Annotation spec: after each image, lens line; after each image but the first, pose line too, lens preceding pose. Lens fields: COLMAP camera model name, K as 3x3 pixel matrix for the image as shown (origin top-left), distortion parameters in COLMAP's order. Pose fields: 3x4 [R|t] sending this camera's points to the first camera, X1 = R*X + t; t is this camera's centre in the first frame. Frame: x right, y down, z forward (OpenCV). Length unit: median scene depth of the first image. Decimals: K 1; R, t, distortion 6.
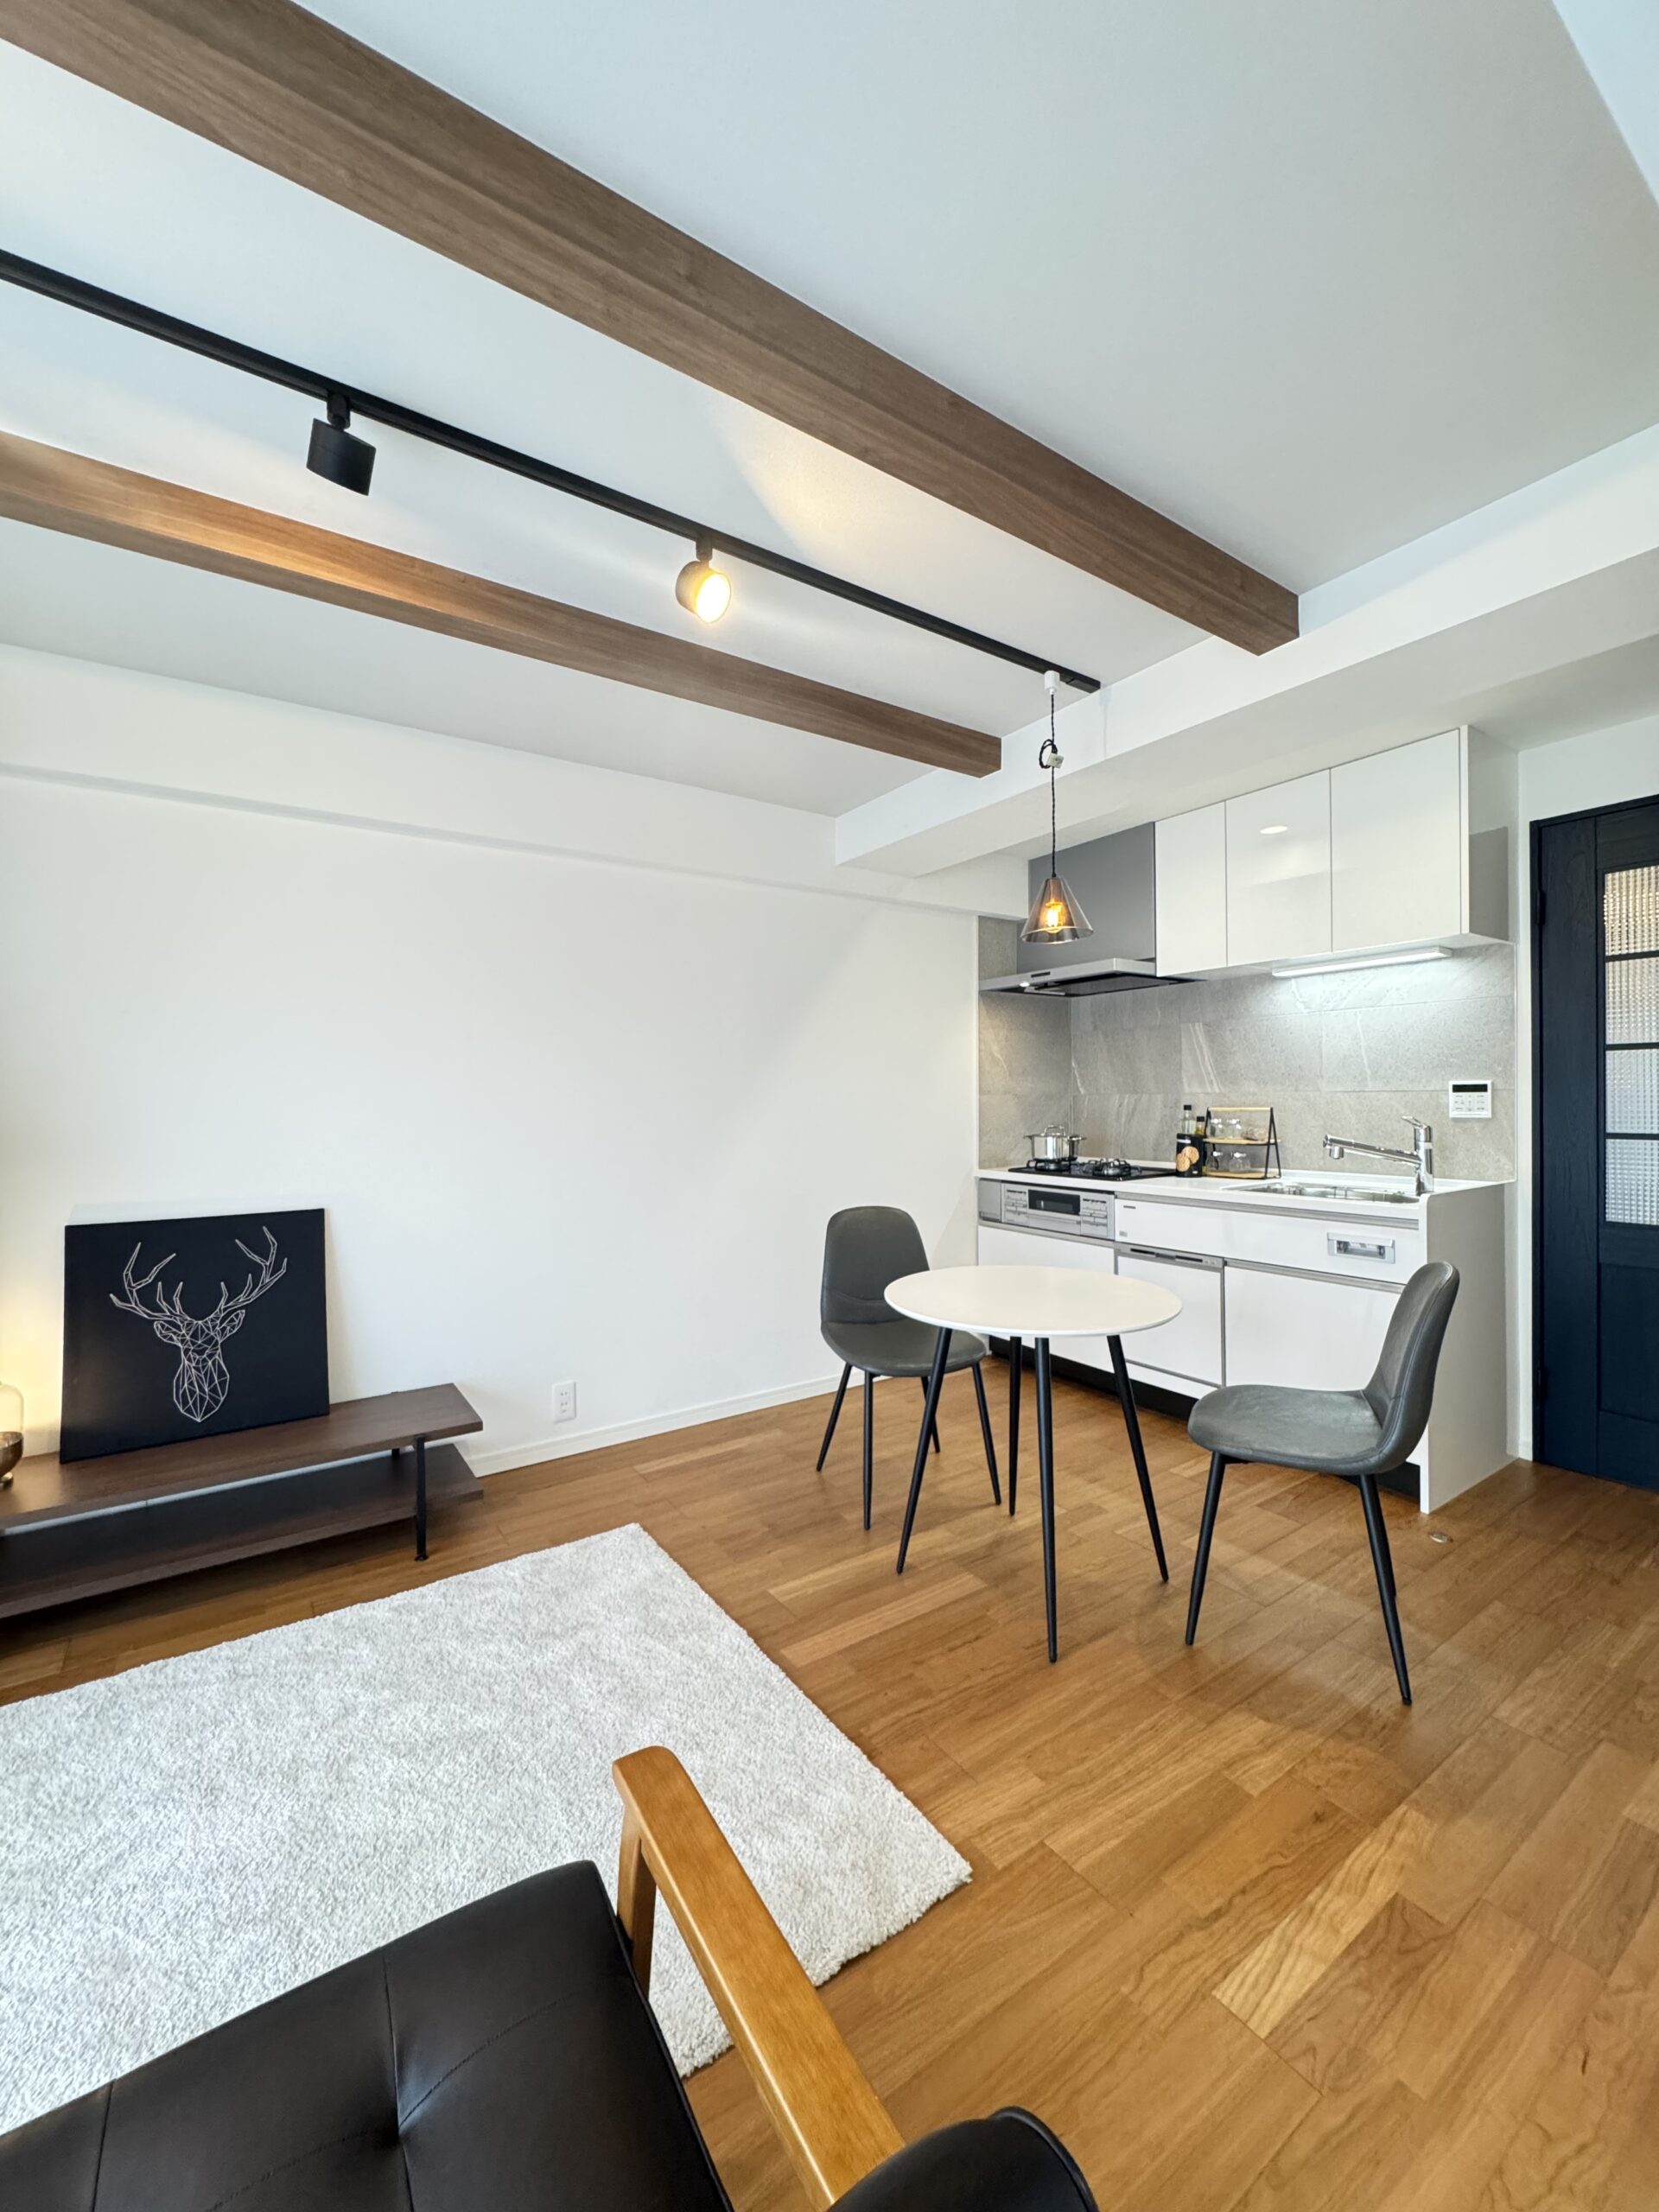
lens RADIAL K [[880.2, 0, 829.3], [0, 880.2, 1105.6], [0, 0, 1]] dist [-0.001563, 0.000079]
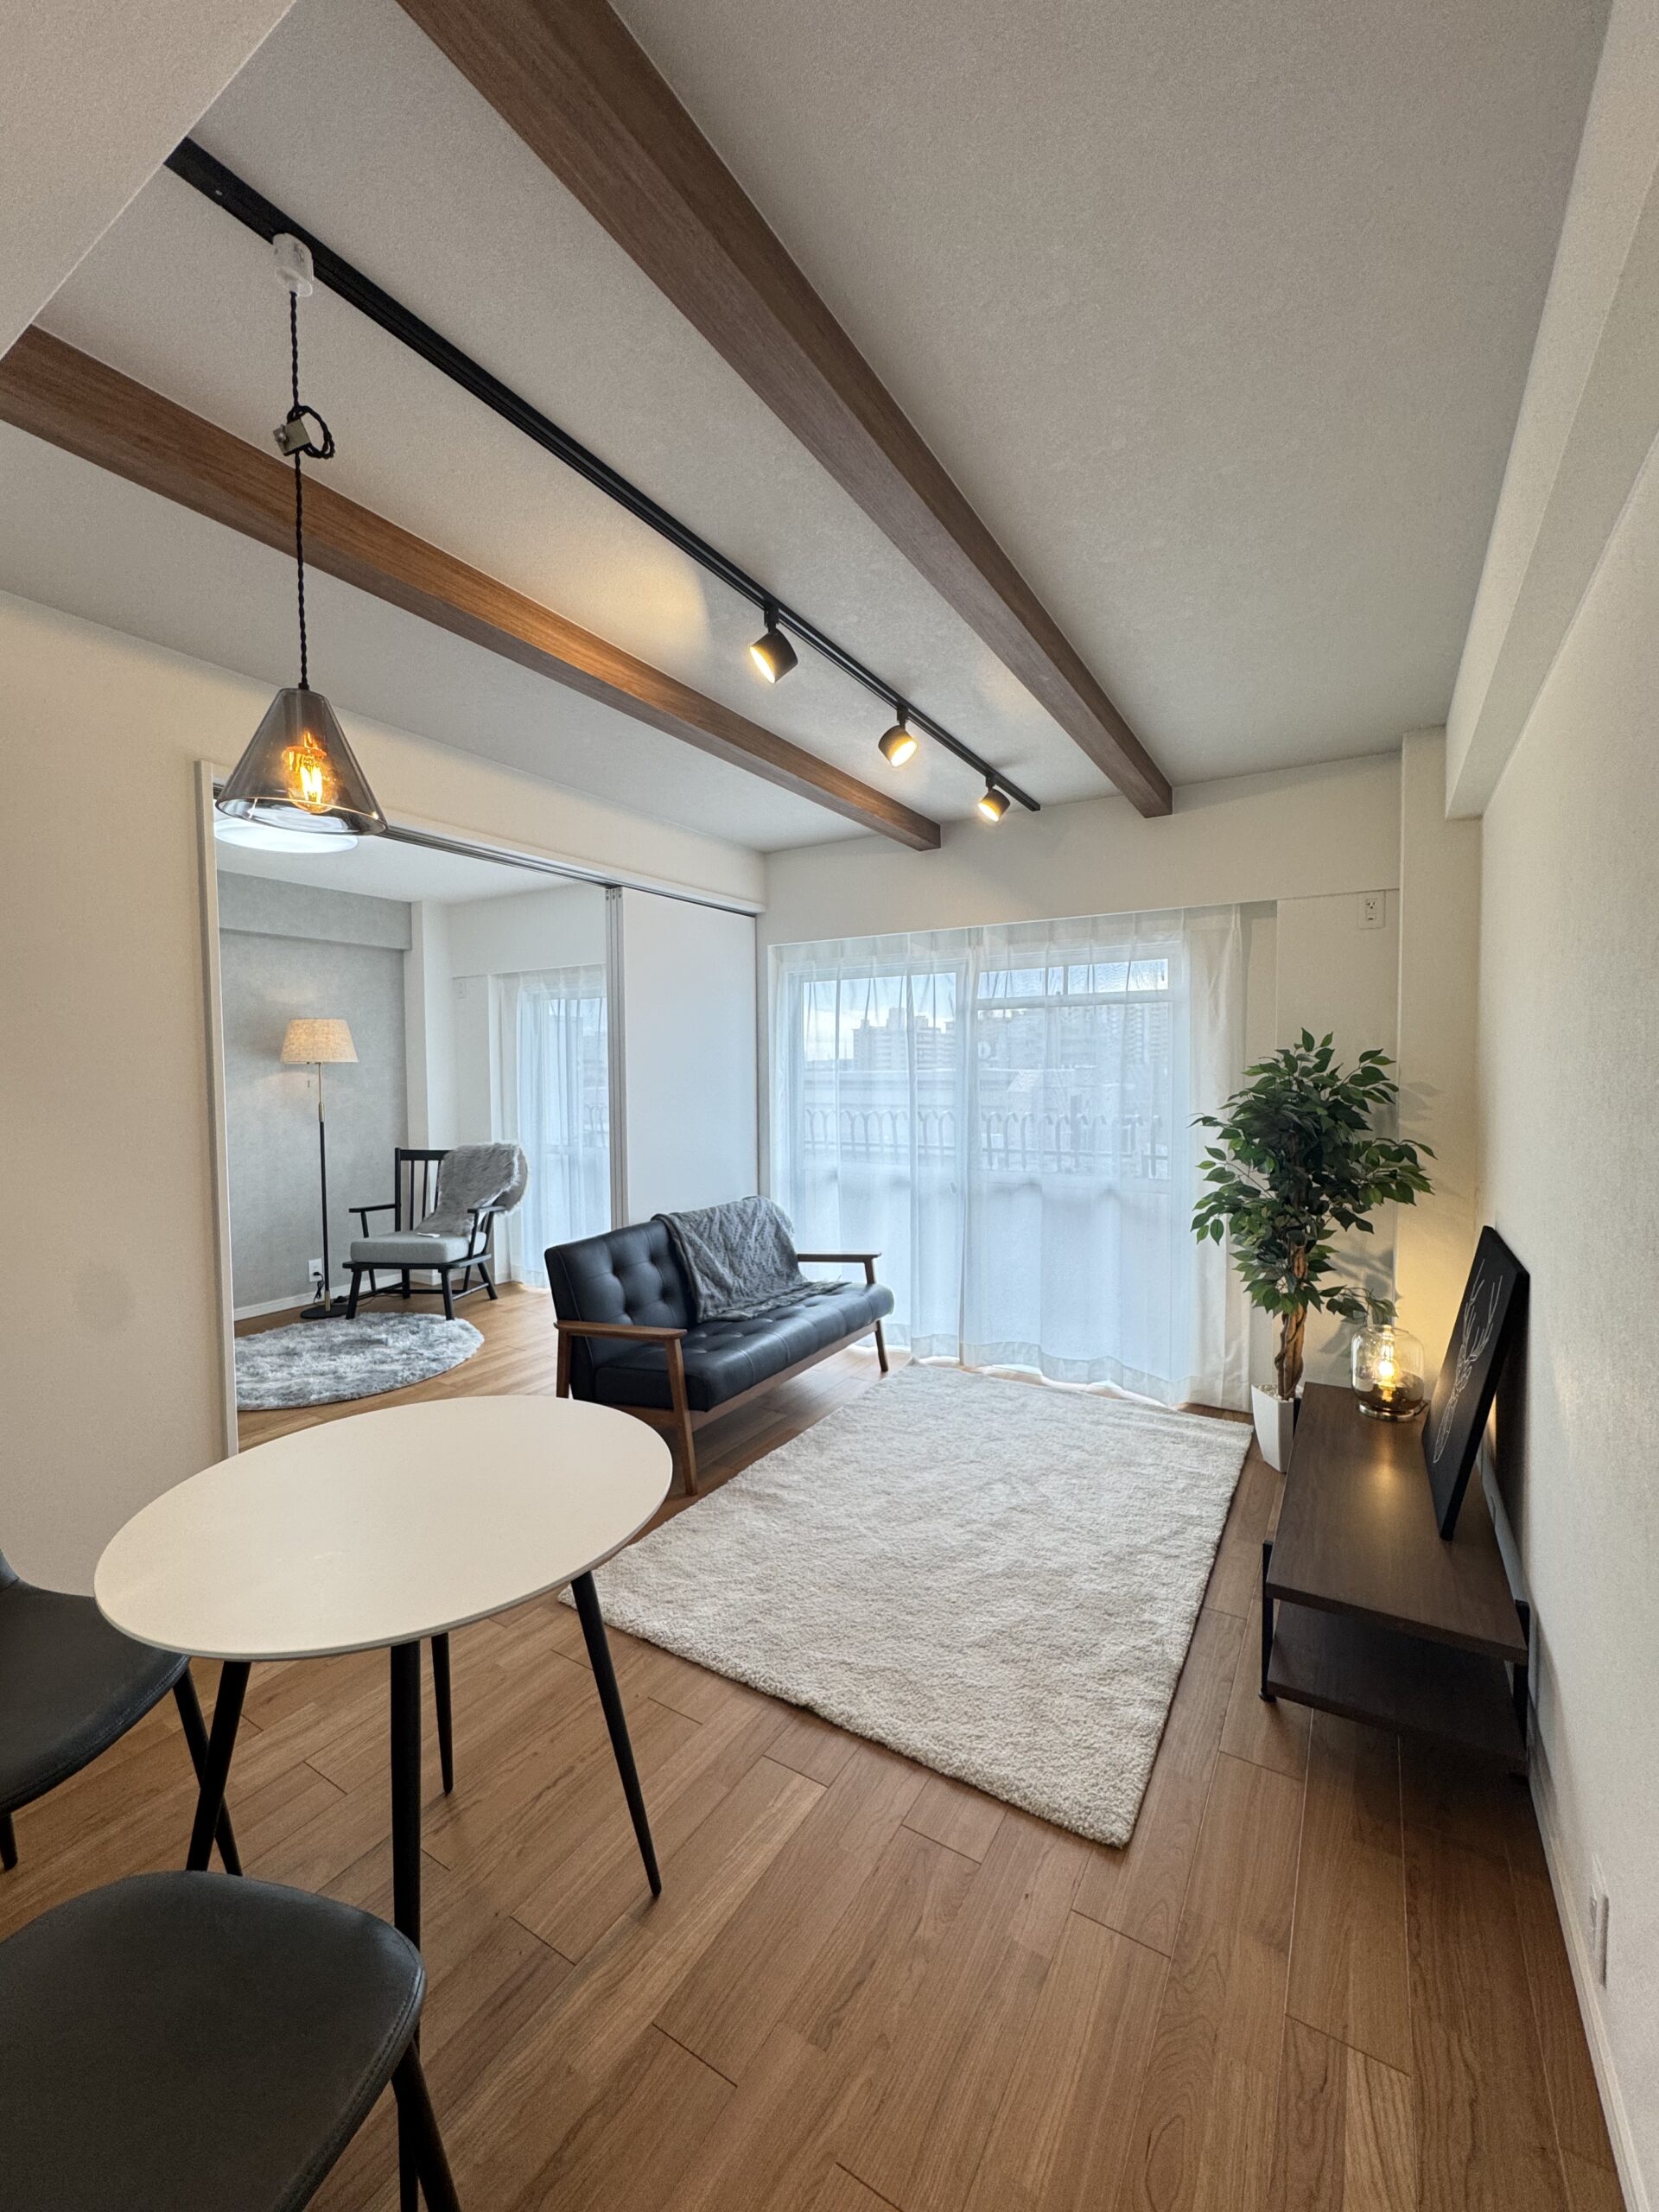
lens RADIAL K [[880.2, 0, 827.5], [0, 880.2, 1105.2], [0, 0, 1]] dist [-0.001563, 0.000079]
pose [[-0.912765, 0.031628, -0.407259, 0.208577], [0.012624, 0.998706, 0.049265, -0.056132], [0.408290, 0.039826, -0.911983, 1.609847]]
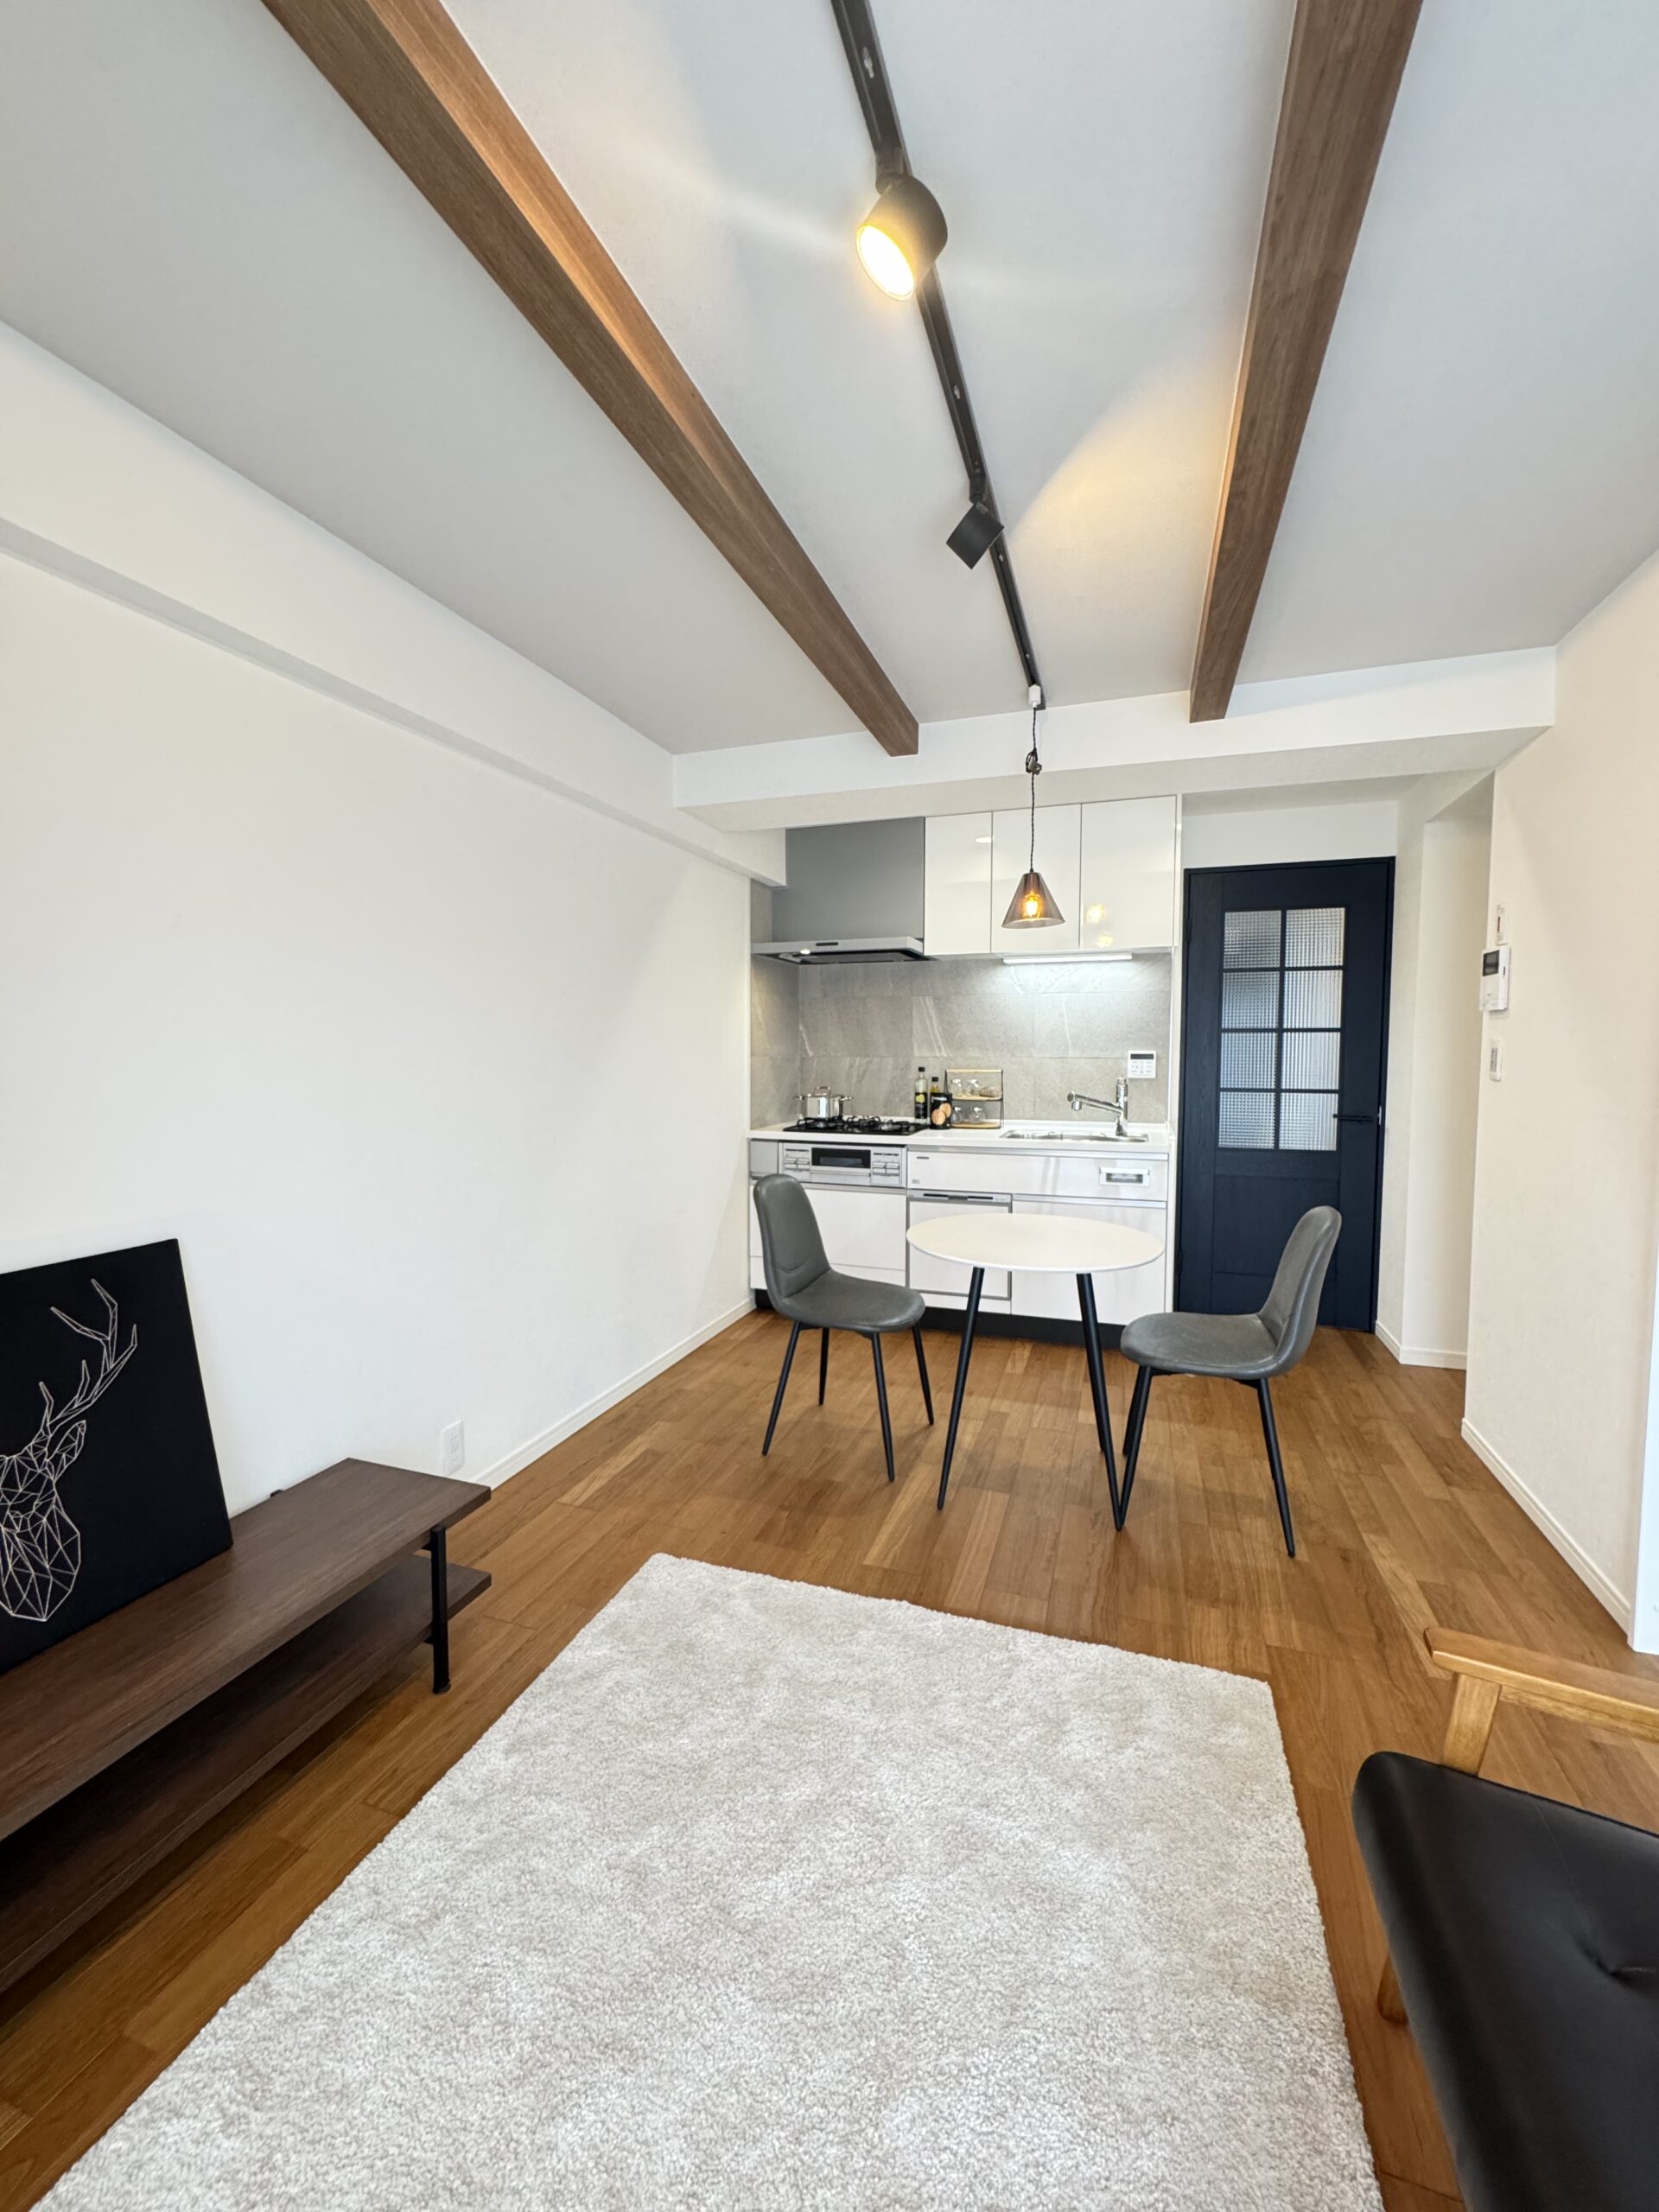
lens RADIAL K [[880.2, 0, 828.3], [0, 880.2, 1107.0], [0, 0, 1]] dist [-0.001563, 0.000079]
pose [[0.801483, -0.028512, 0.597338, -0.664968], [-0.004253, 0.998566, 0.053370, -0.016875], [-0.598003, -0.045316, 0.800212, 0.244887]]
